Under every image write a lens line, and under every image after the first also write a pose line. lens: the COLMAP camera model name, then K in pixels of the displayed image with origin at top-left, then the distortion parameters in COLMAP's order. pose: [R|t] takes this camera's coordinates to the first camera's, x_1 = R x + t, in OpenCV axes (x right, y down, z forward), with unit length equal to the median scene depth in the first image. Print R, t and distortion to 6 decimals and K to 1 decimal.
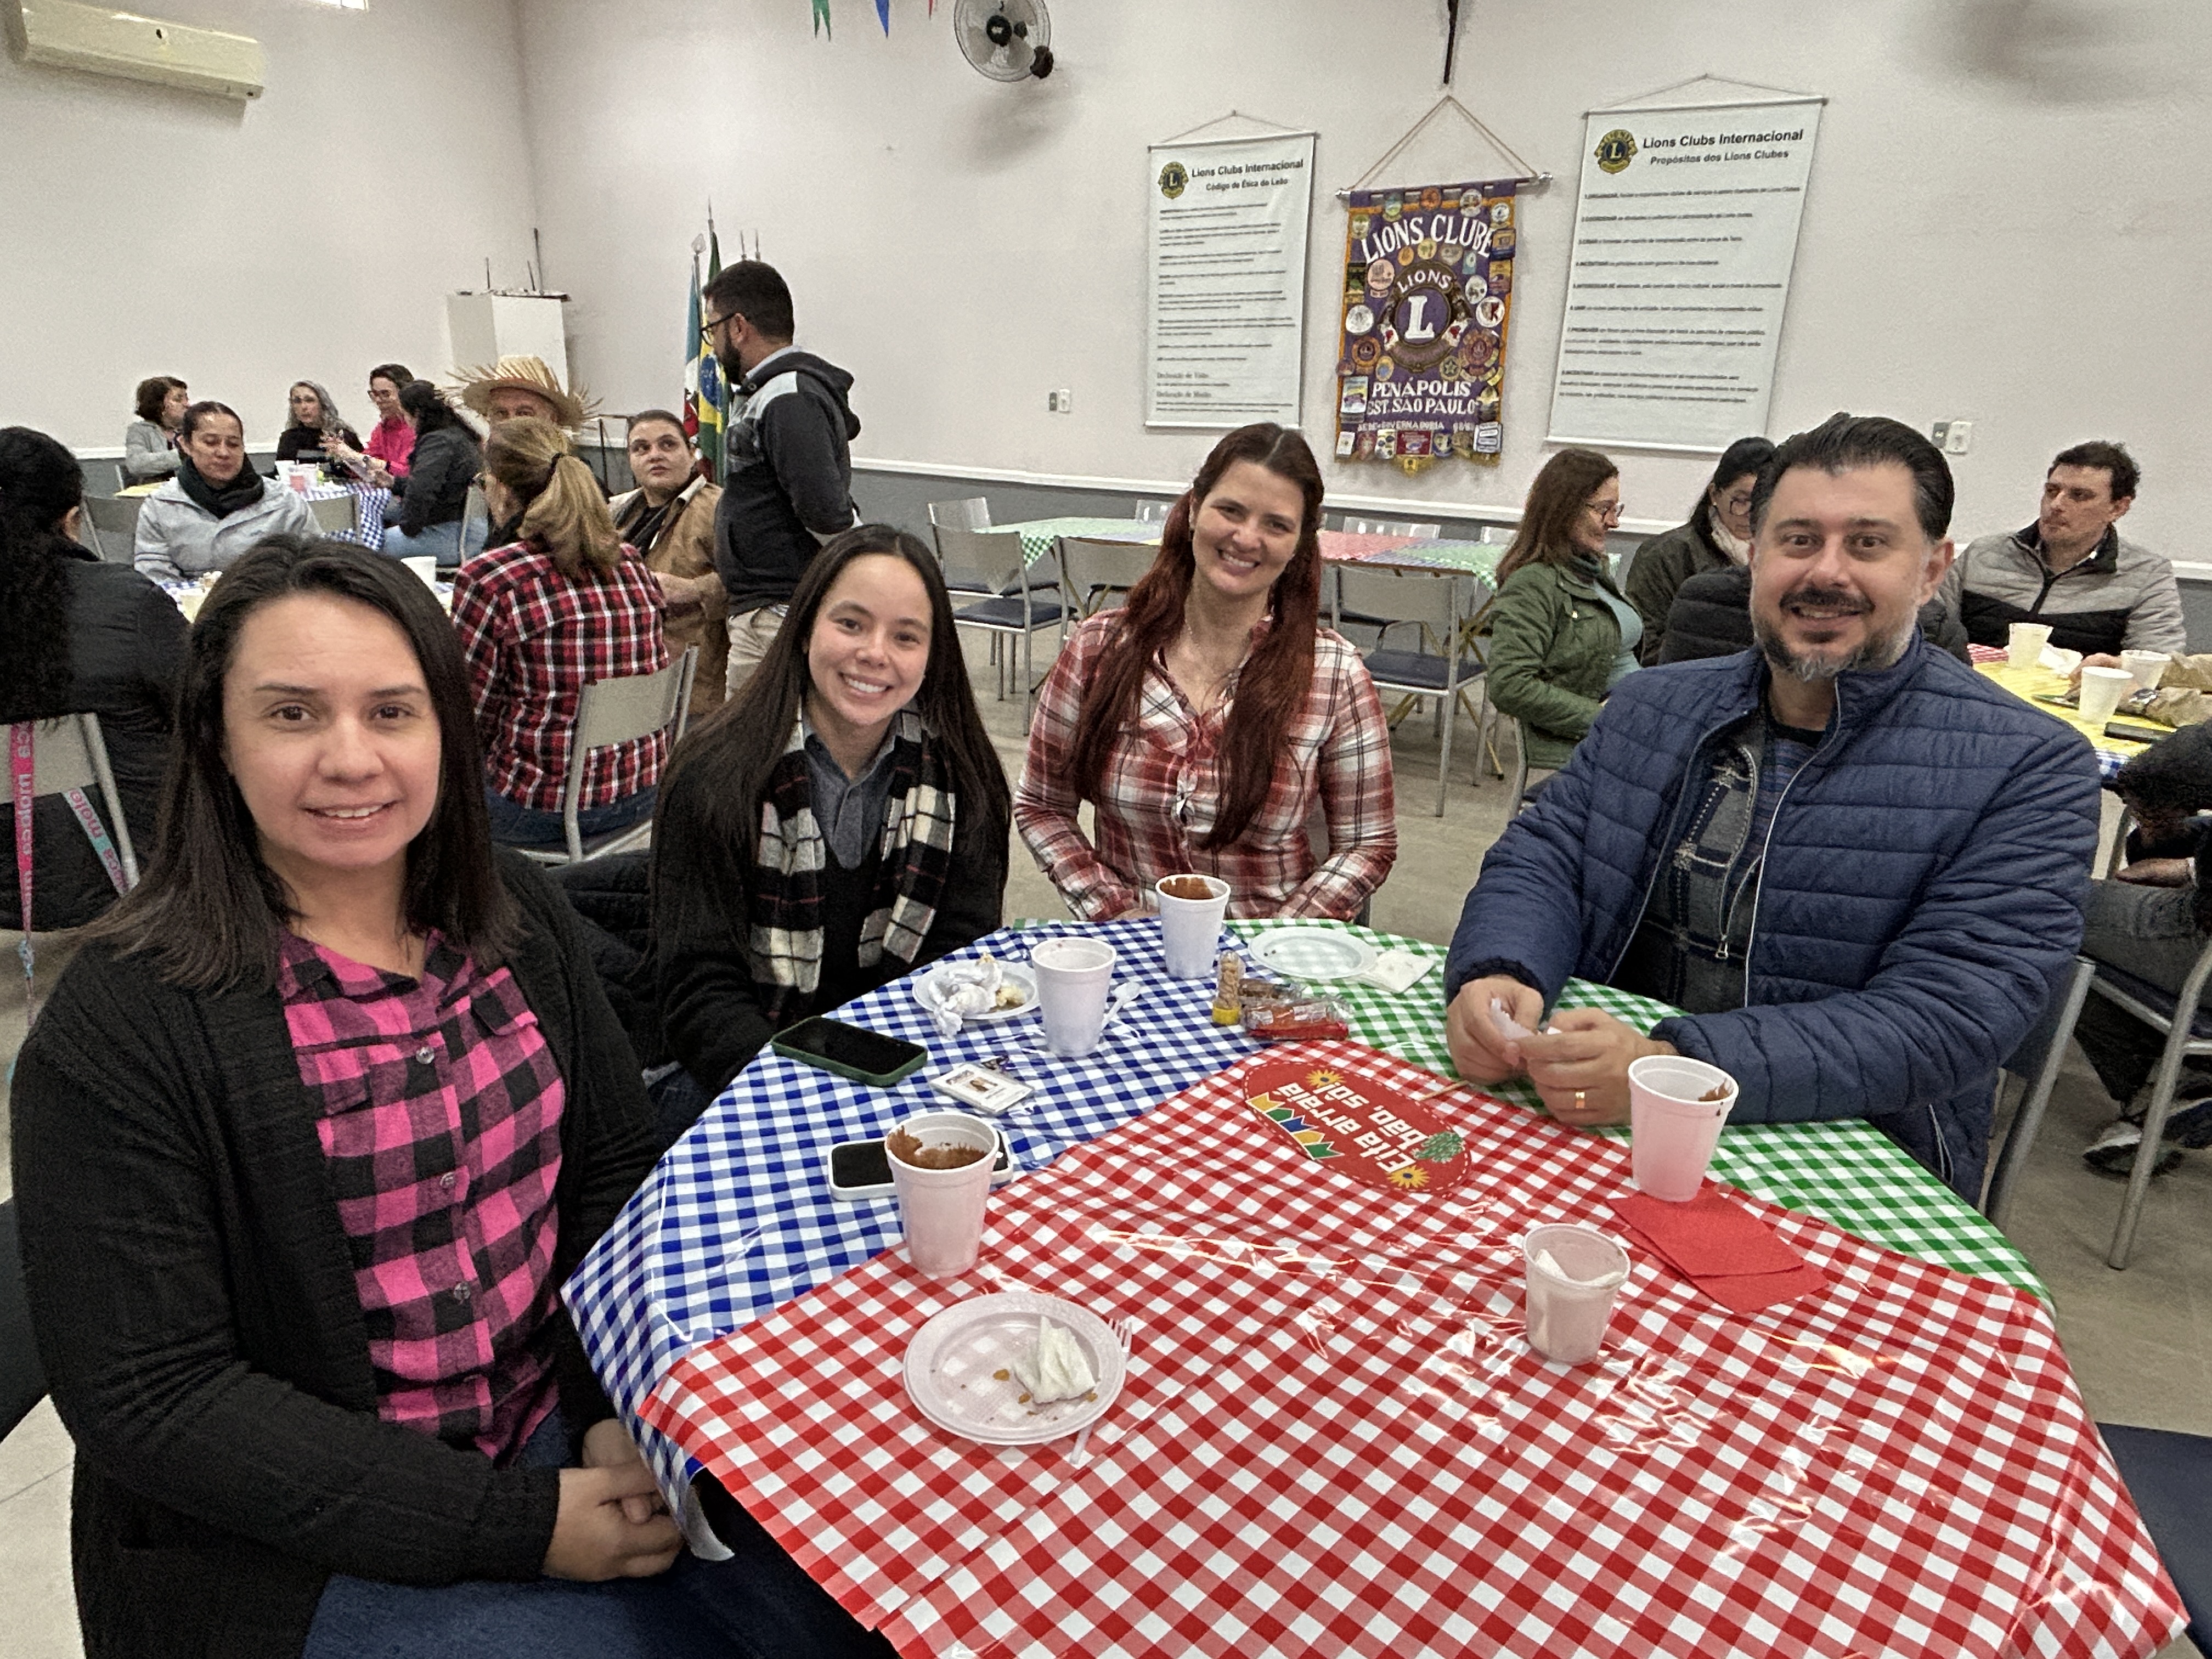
lens RADIAL K [[1366.2, 0, 1105.7], [0, 1366.2, 833.8], [0, 0, 1]] dist [-0.003706, -0.005890]
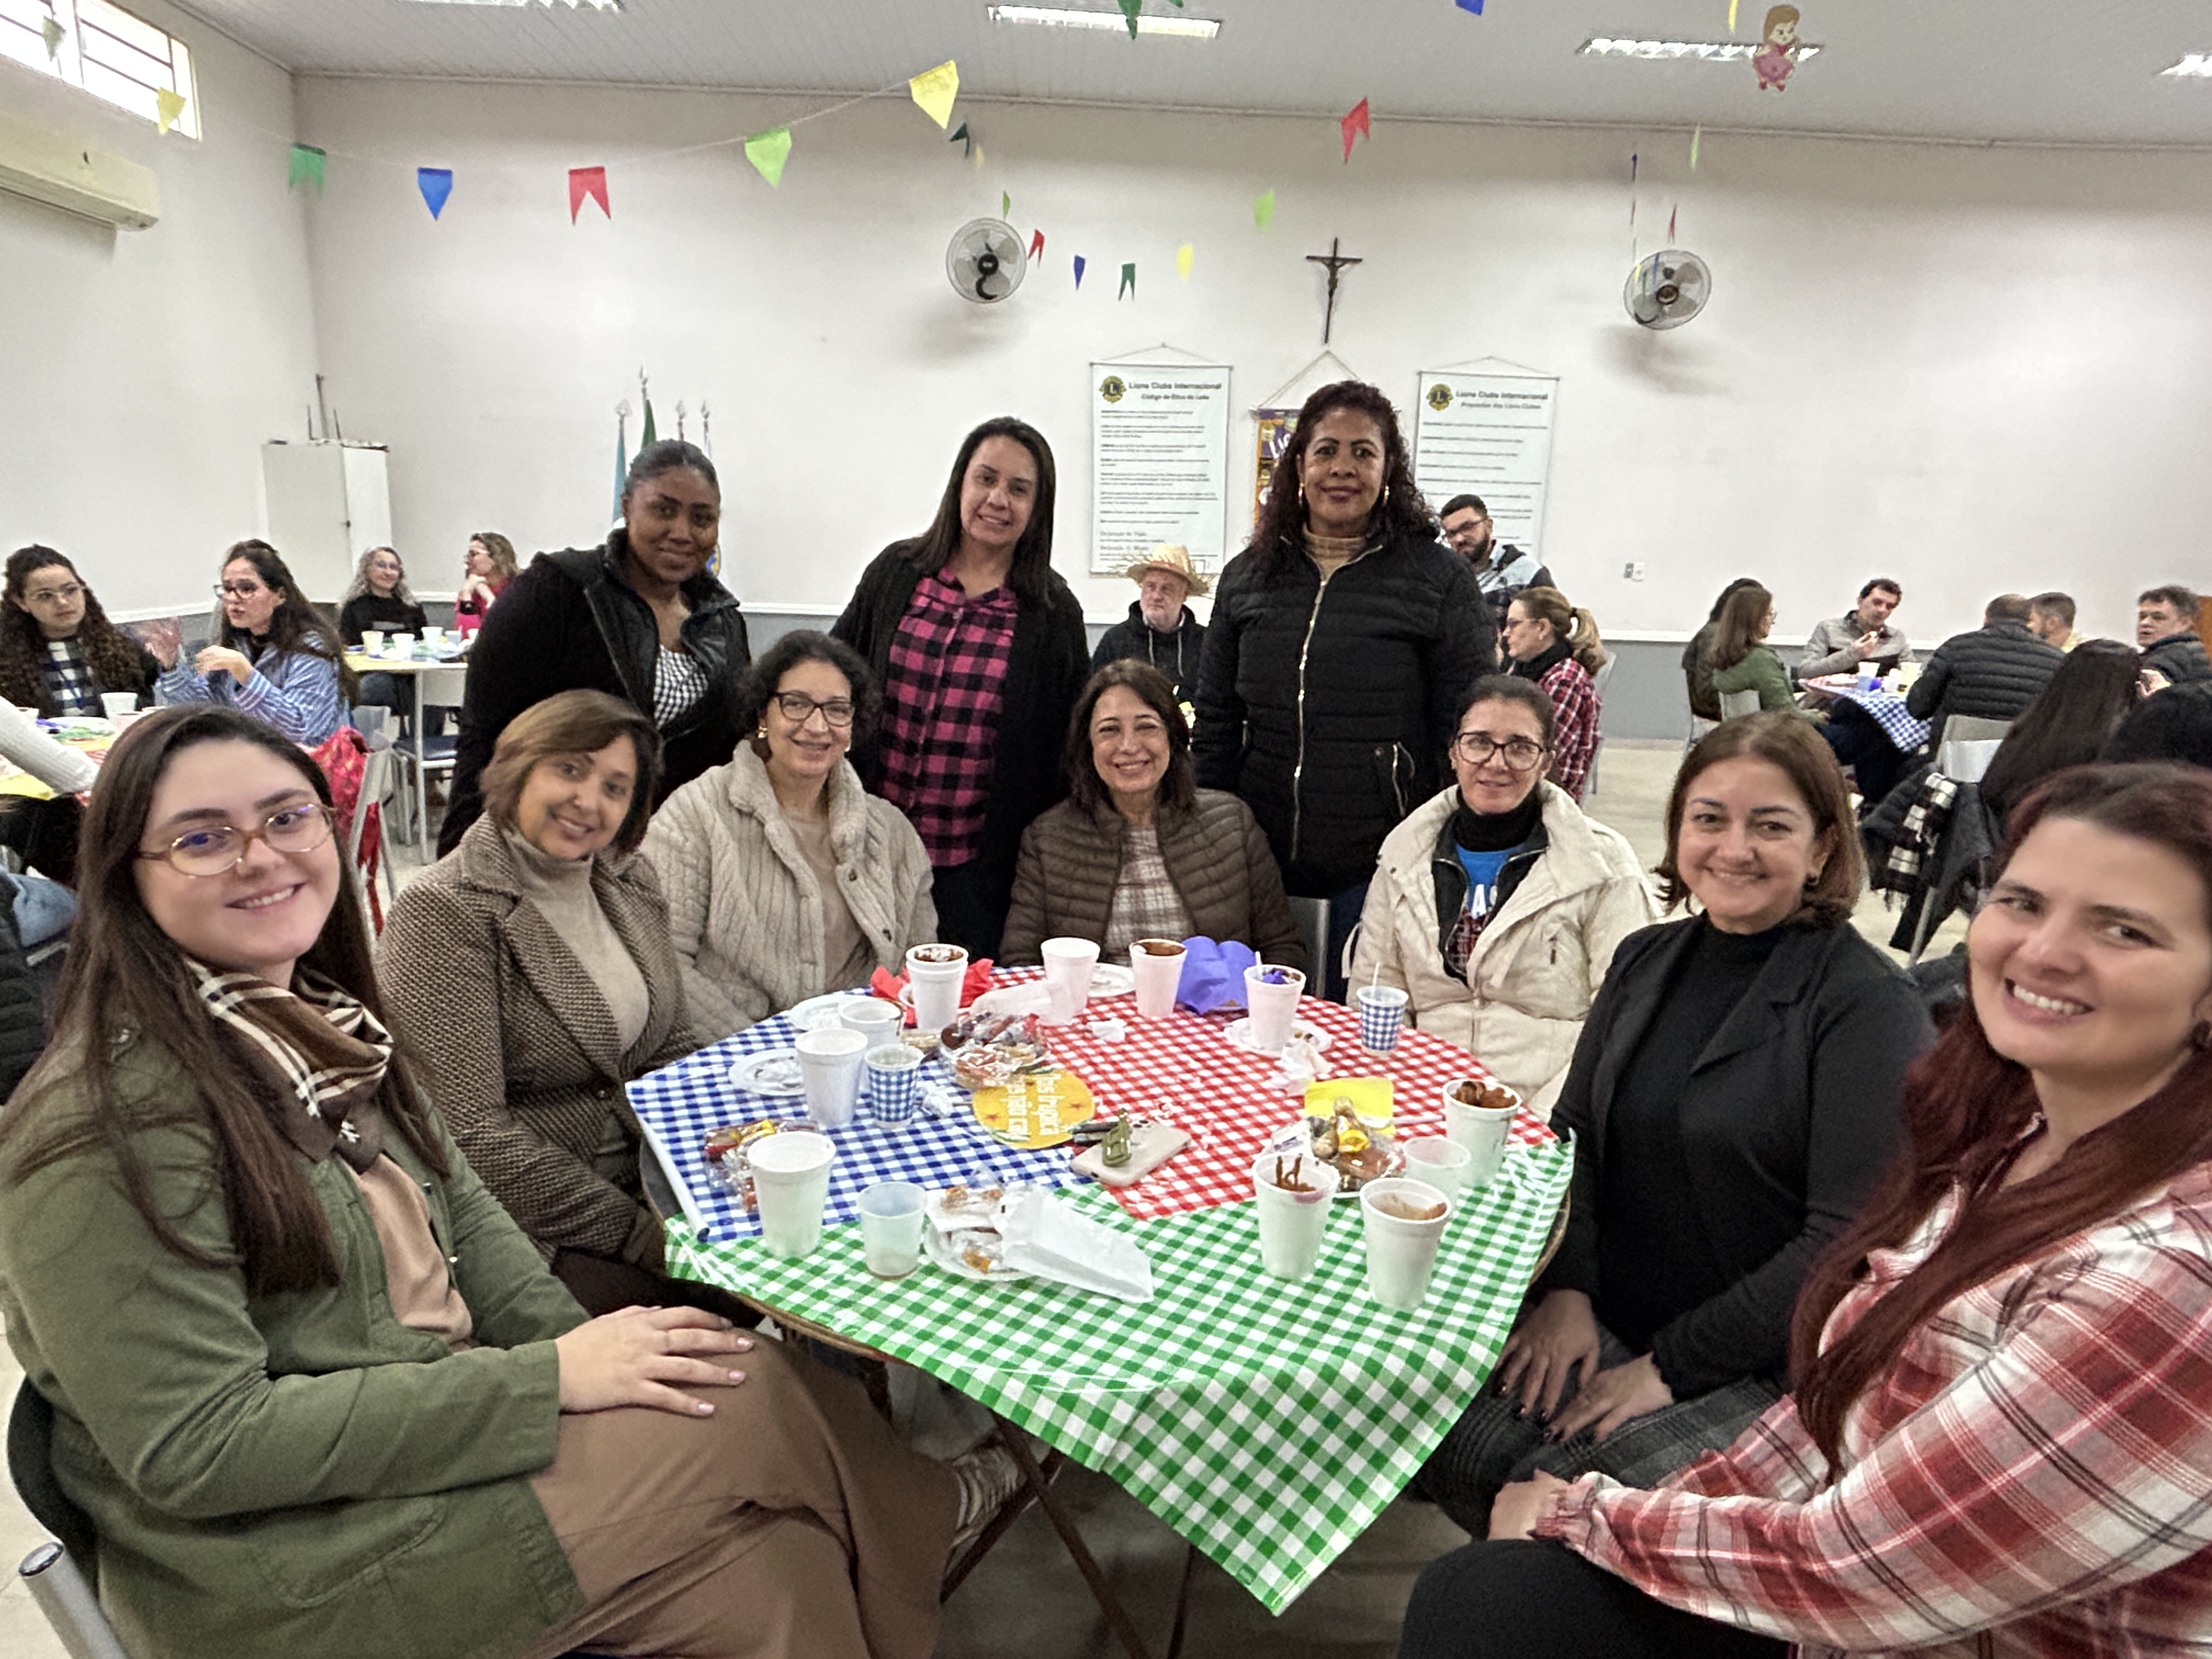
lens RADIAL K [[1366.2, 0, 1097.7], [0, 1366.2, 829.1], [0, 0, 1]] dist [-0.003706, -0.005890]
pose [[0.831698, -0.117152, 0.542728, -0.781412], [0.169416, 0.984417, -0.047126, -0.006227], [-0.528750, 0.131142, 0.838585, -0.034331]]
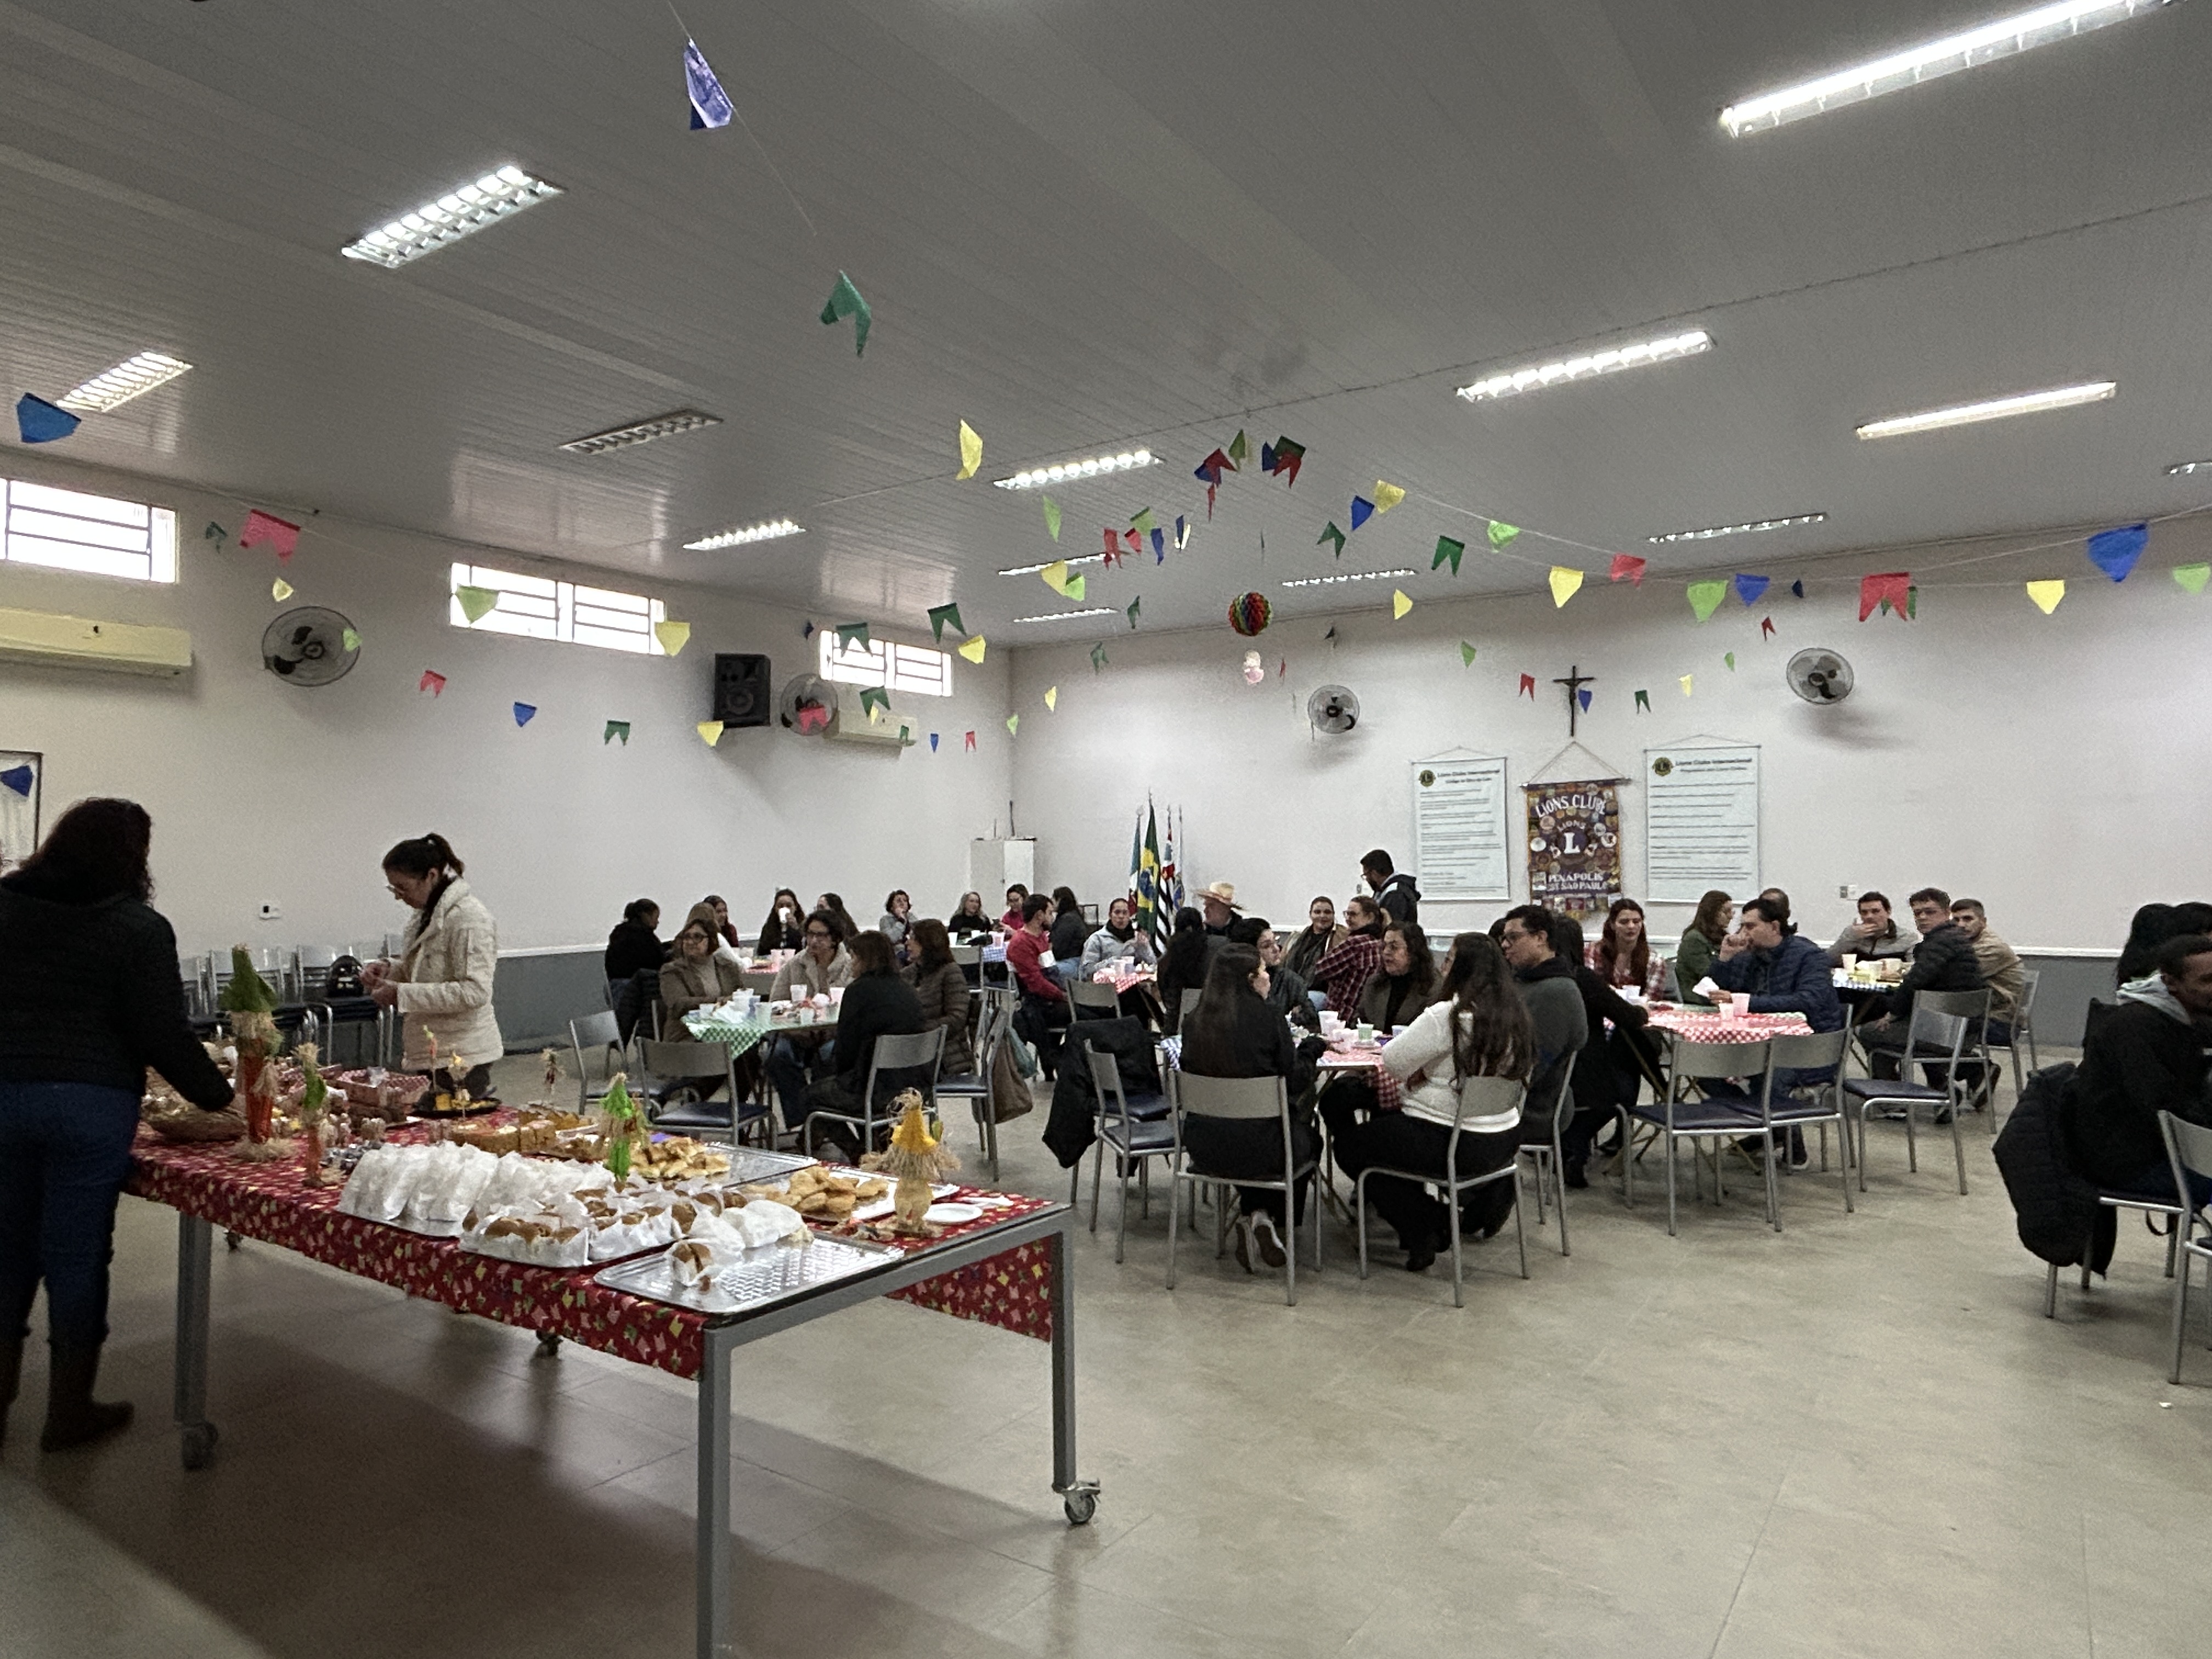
lens RADIAL K [[1366.2, 0, 1089.9], [0, 1366.2, 829.5], [0, 0, 1]] dist [-0.003706, -0.005890]
pose [[0.998952, -0.027331, -0.036701, -0.389037], [0.012799, 0.936910, -0.349335, 0.280587], [0.043933, 0.348499, 0.936279, -0.875207]]
